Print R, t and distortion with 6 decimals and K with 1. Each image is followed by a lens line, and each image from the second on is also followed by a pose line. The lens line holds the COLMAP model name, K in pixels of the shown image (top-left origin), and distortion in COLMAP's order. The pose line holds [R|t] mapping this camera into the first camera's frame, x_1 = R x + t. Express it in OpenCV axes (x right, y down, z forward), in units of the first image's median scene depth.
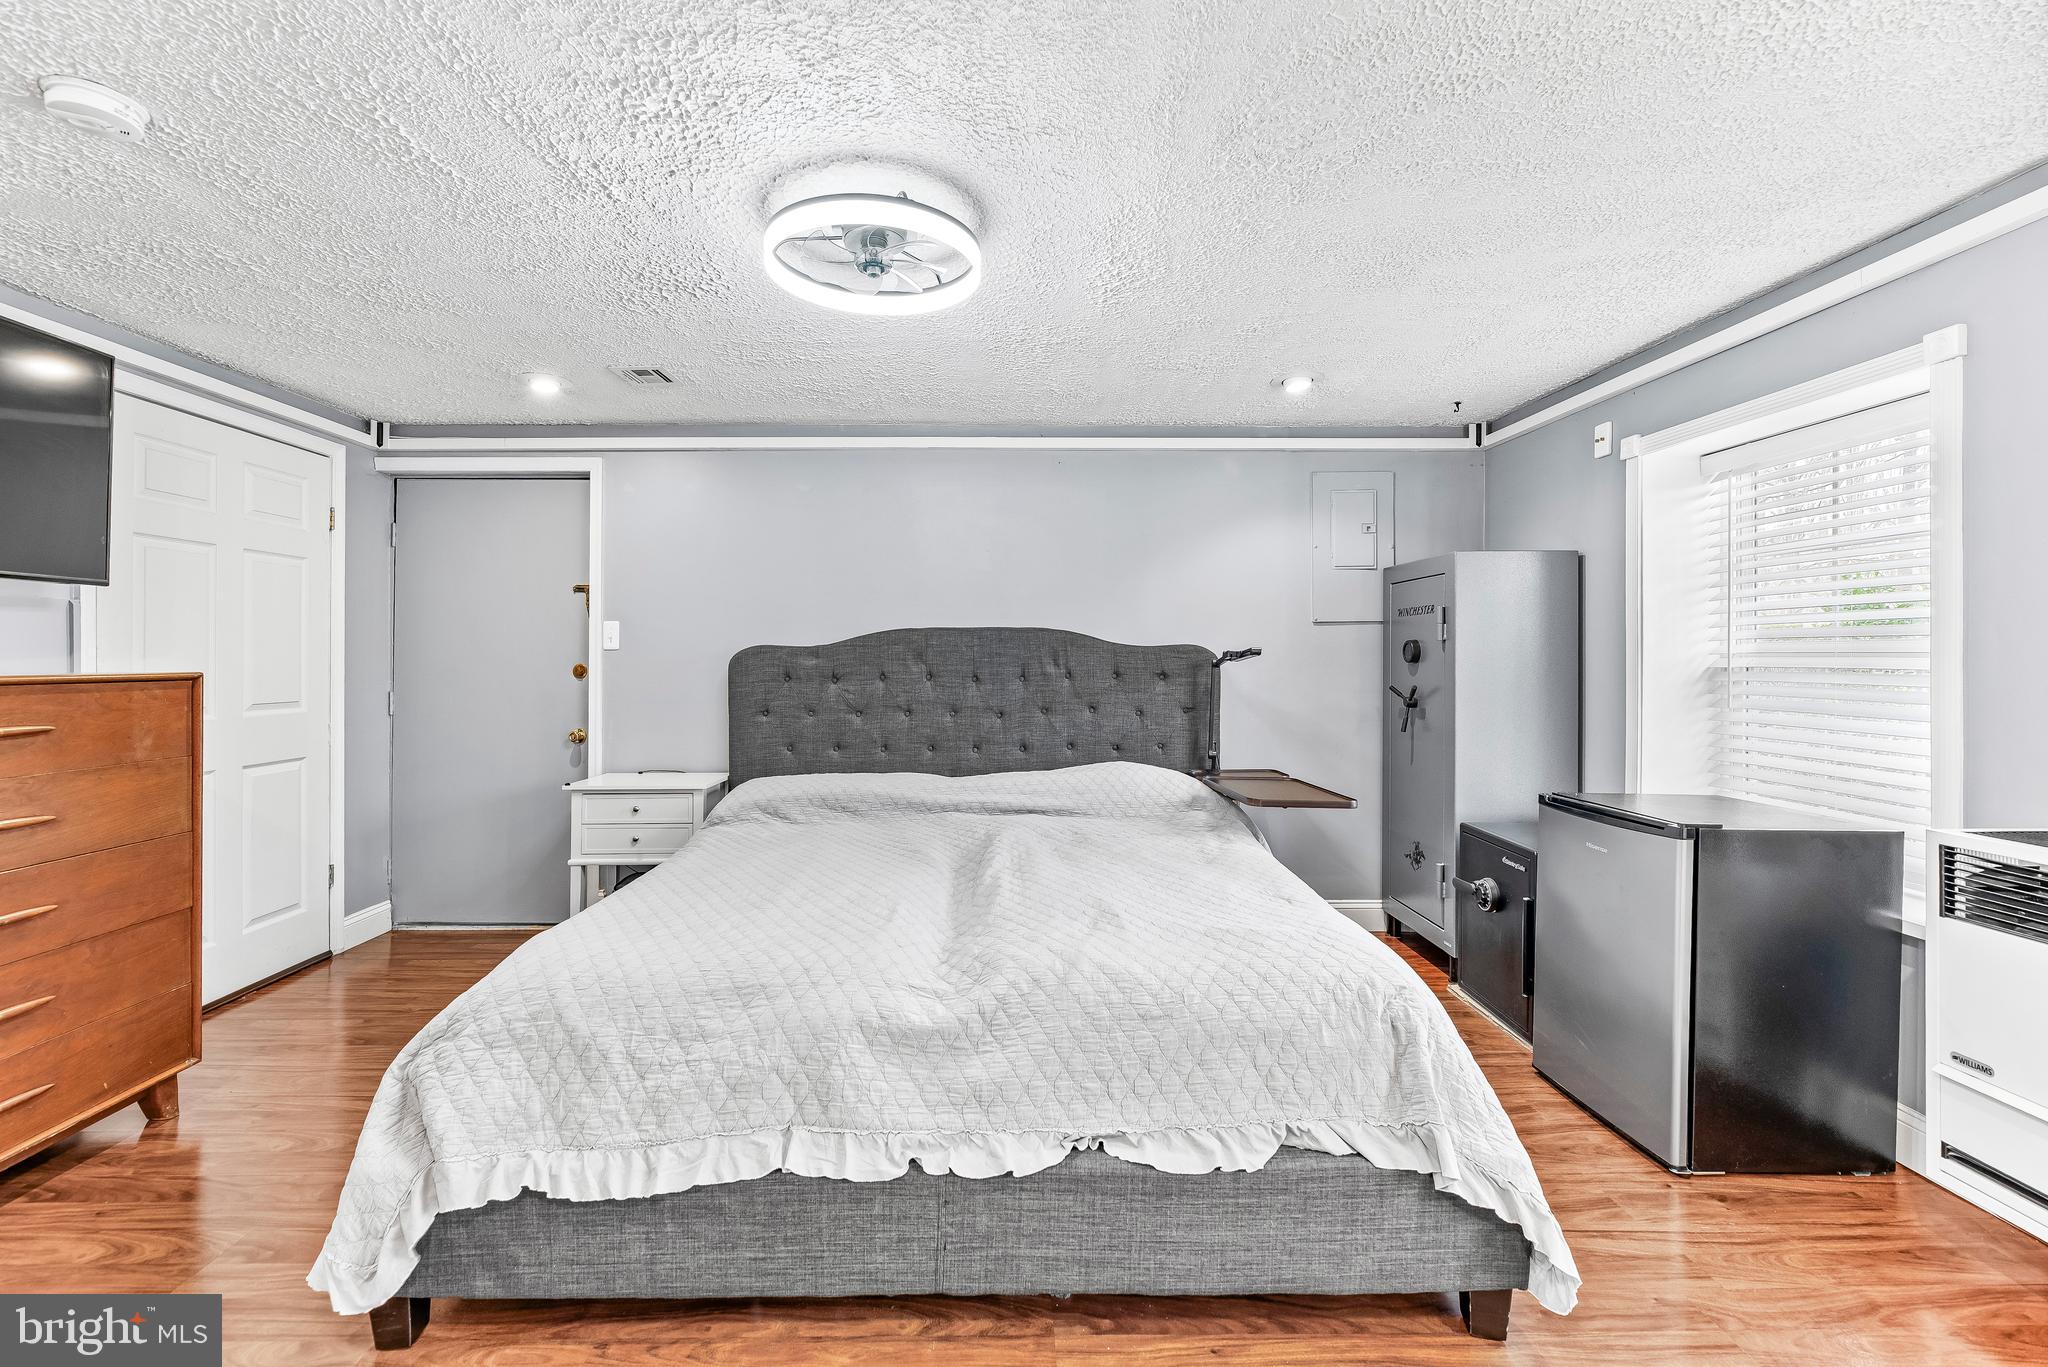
lens RADIAL K [[838.9, 0, 1012.1], [0, 838.9, 649.8], [0, 0, 1]] dist [-0.002034, 0.000388]
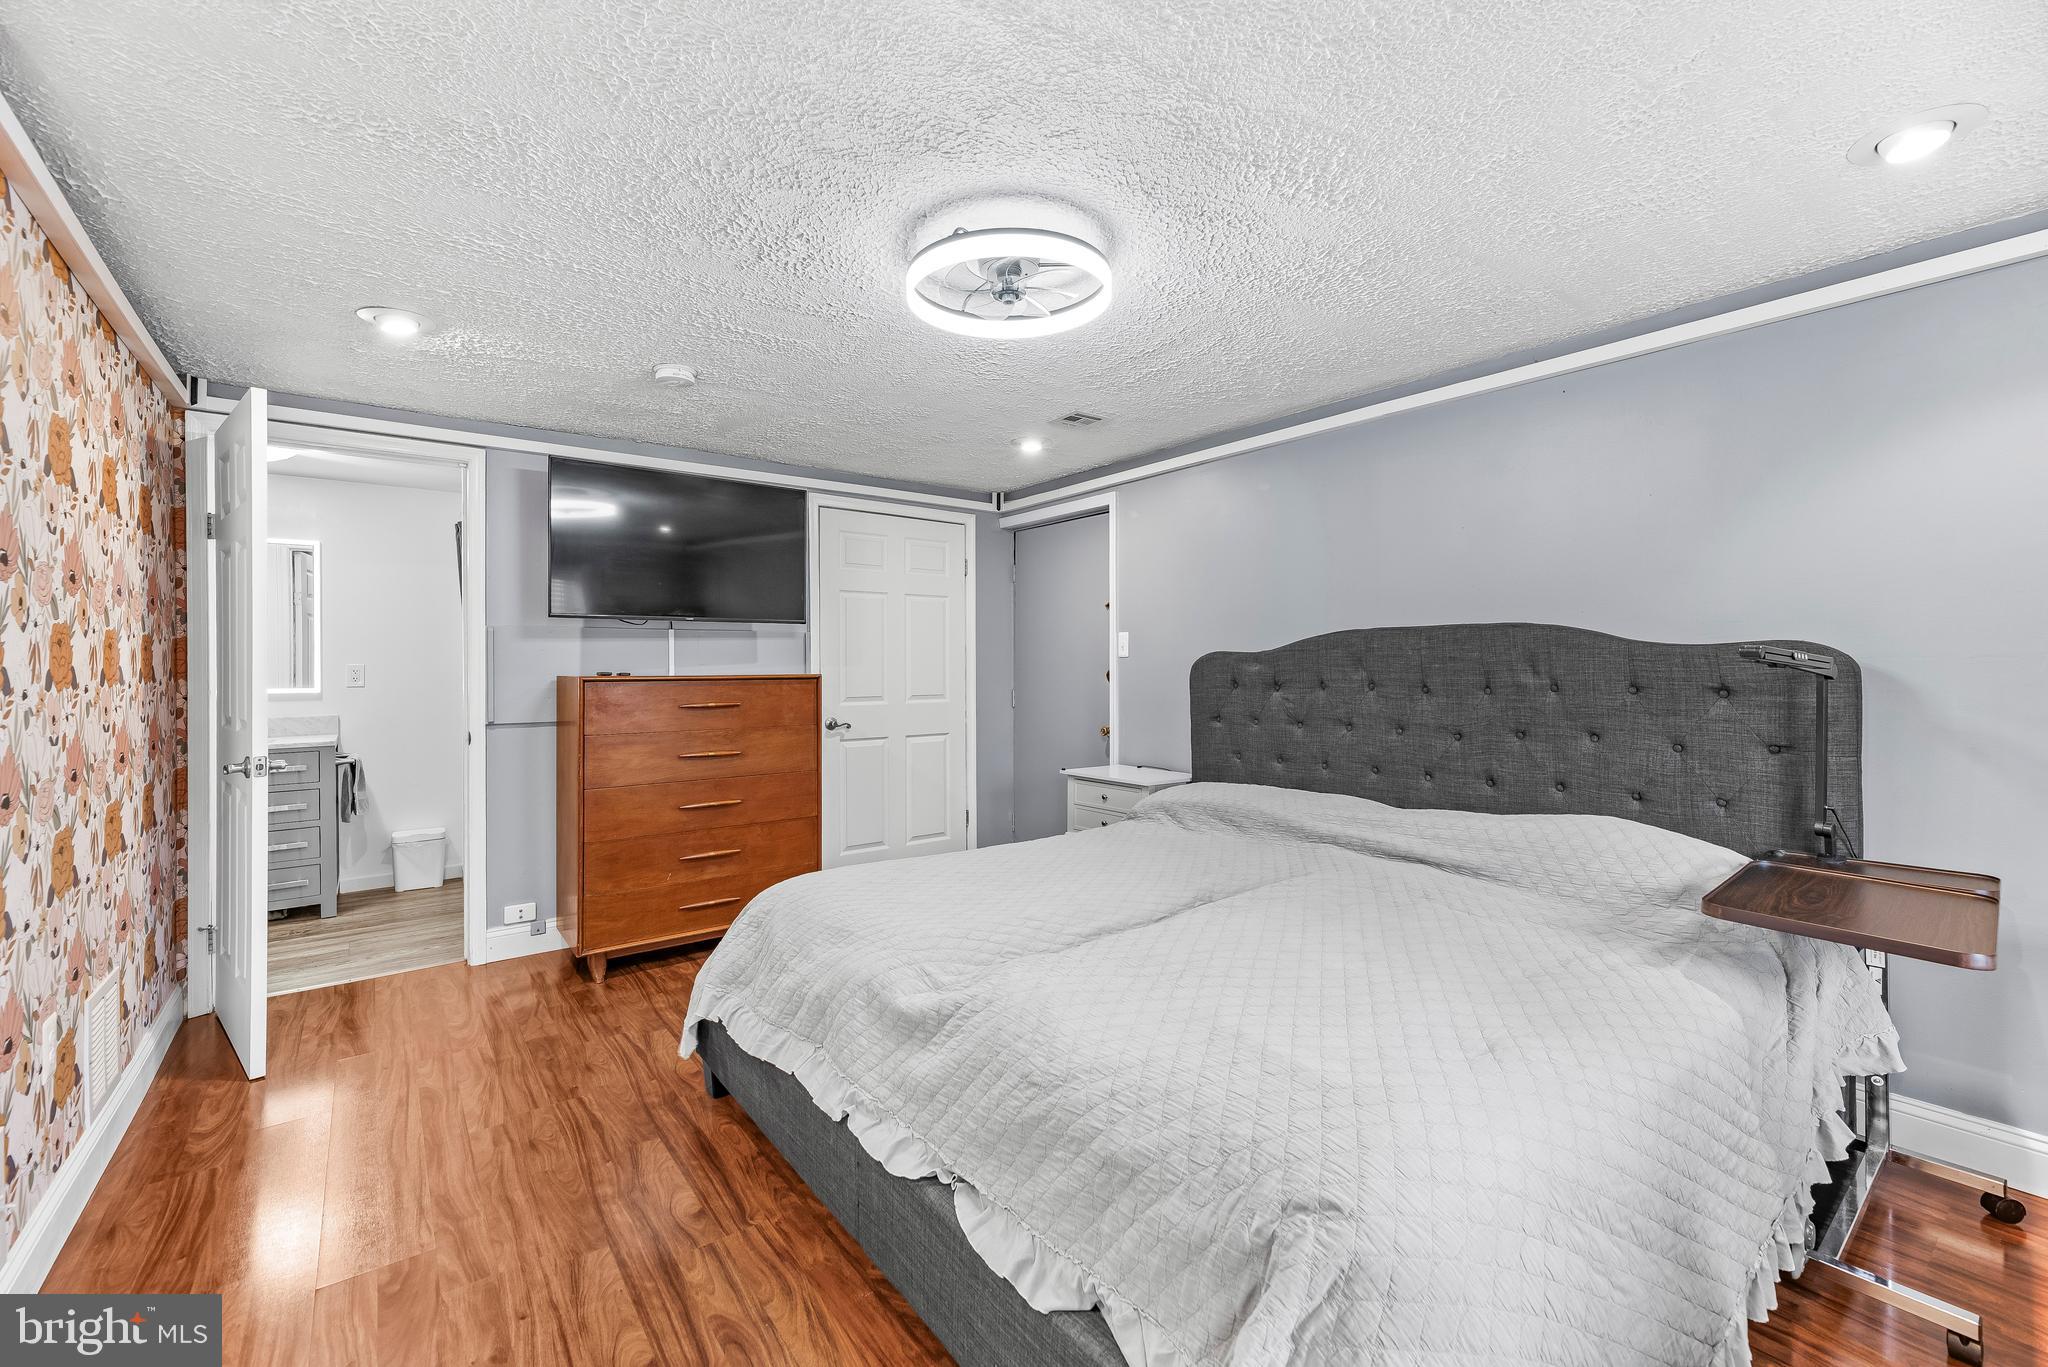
lens RADIAL K [[838.9, 0, 1012.1], [0, 838.9, 649.8], [0, 0, 1]] dist [-0.002034, 0.000388]
pose [[0.599252, -0.015927, -0.800402, 0.365337], [0.010968, 0.999872, -0.011685, 0.001652], [0.800485, -0.001777, 0.599350, 0.199844]]
